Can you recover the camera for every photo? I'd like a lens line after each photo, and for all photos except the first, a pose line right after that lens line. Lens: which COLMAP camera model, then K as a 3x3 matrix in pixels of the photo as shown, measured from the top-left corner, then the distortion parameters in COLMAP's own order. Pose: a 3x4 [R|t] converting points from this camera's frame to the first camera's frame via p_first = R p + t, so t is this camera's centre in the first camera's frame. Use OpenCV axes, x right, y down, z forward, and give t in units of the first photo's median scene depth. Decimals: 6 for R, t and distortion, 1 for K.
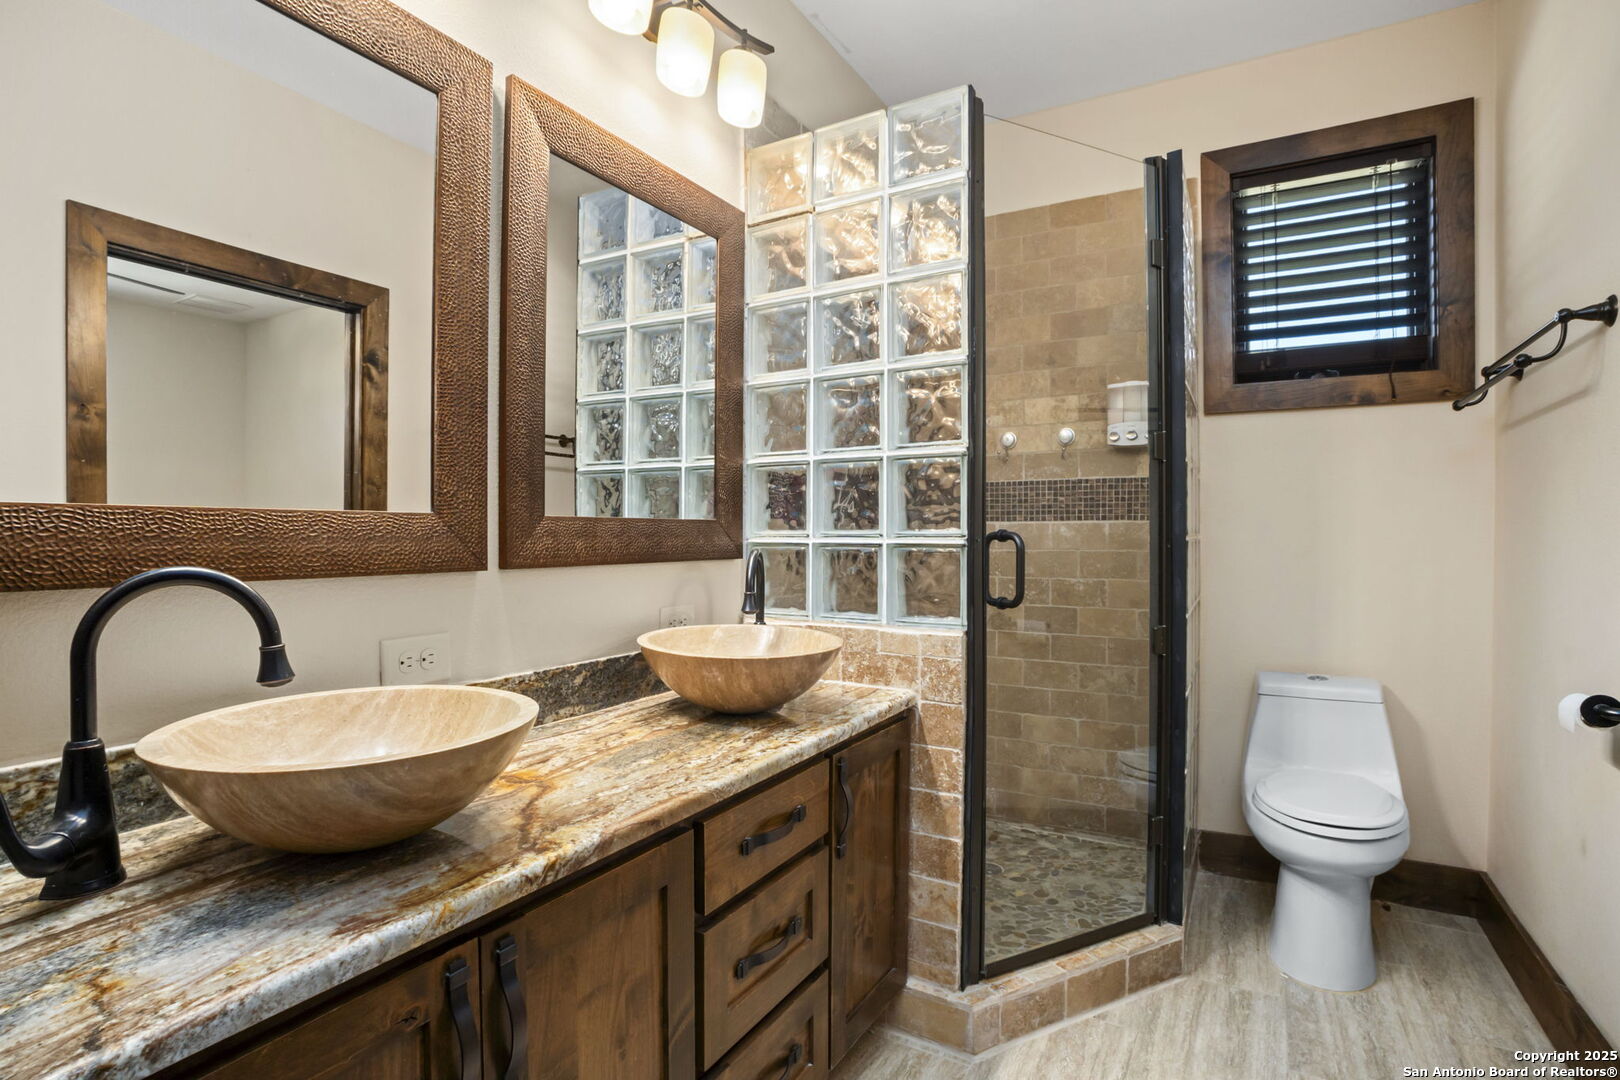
lens RADIAL K [[787.6, 0, 807.9], [0, 787.6, 537.9], [0, 0, 1]] dist [-0.078358, 0.030482]
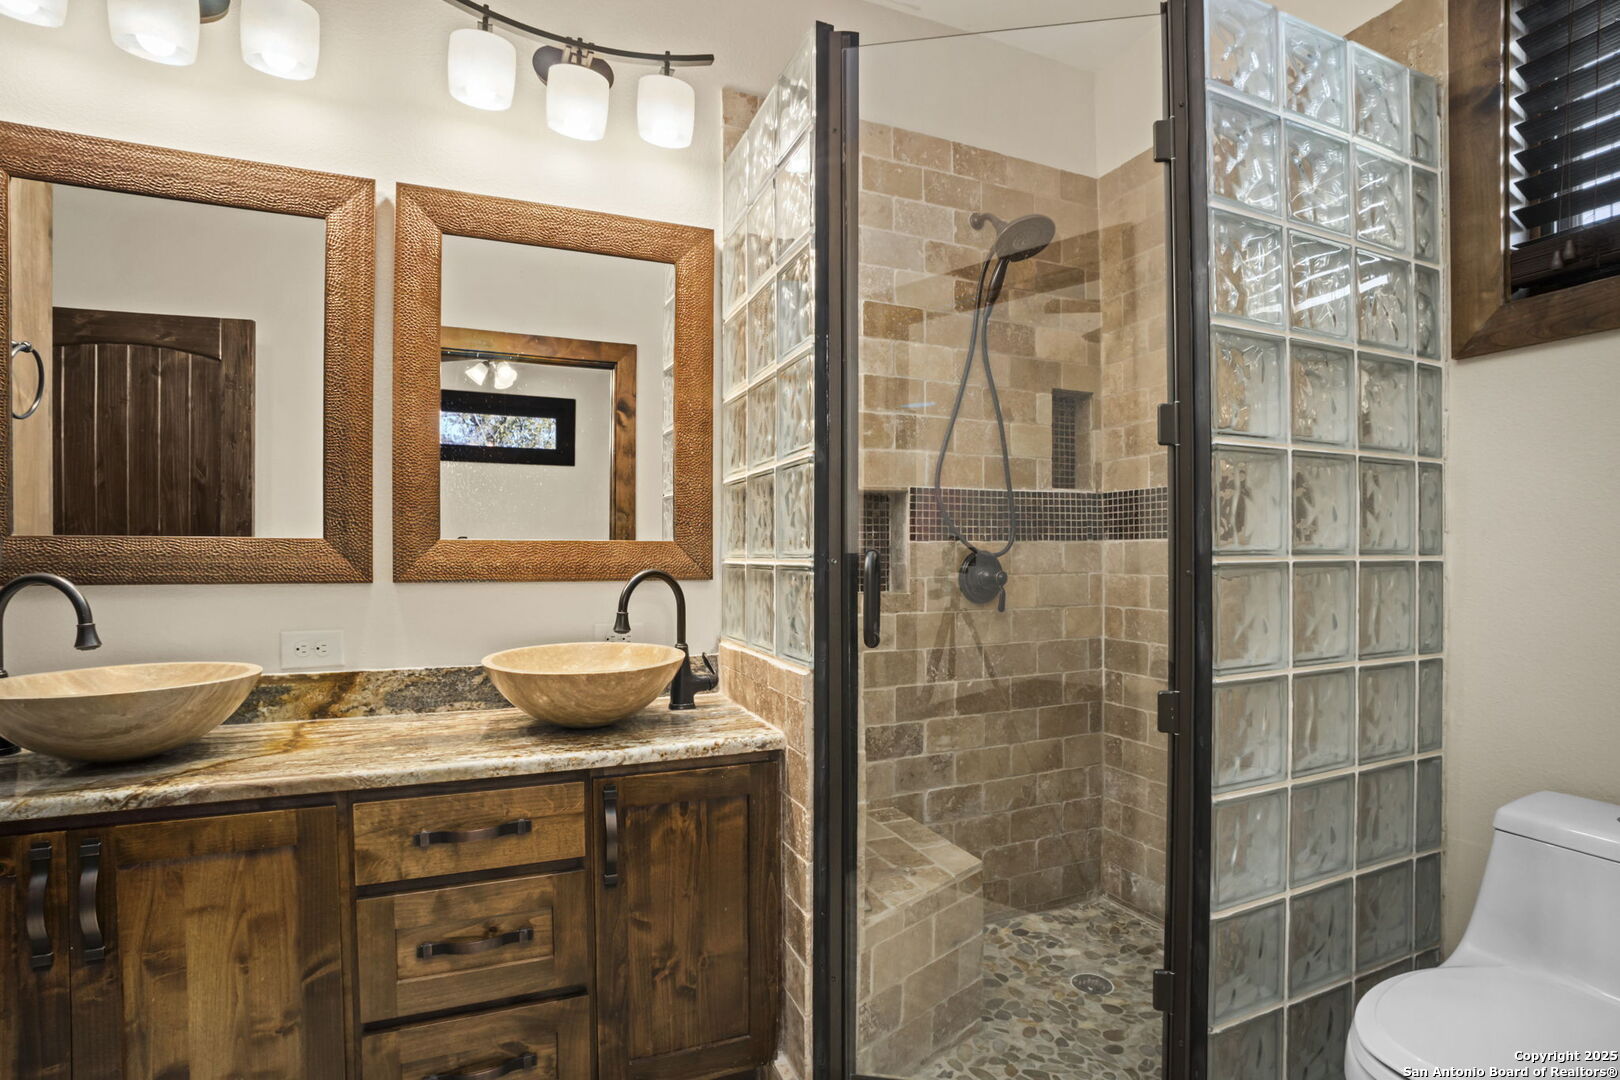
lens RADIAL K [[801.6, 0, 774.4], [0, 801.6, 557.2], [0, 0, 1]] dist [-0.078501, 0.033637]
pose [[0.802620, 0.003127, -0.596482, 0.864889], [-0.002874, 0.999995, 0.001374, -0.003612], [0.596483, 0.000612, 0.802625, 0.359504]]
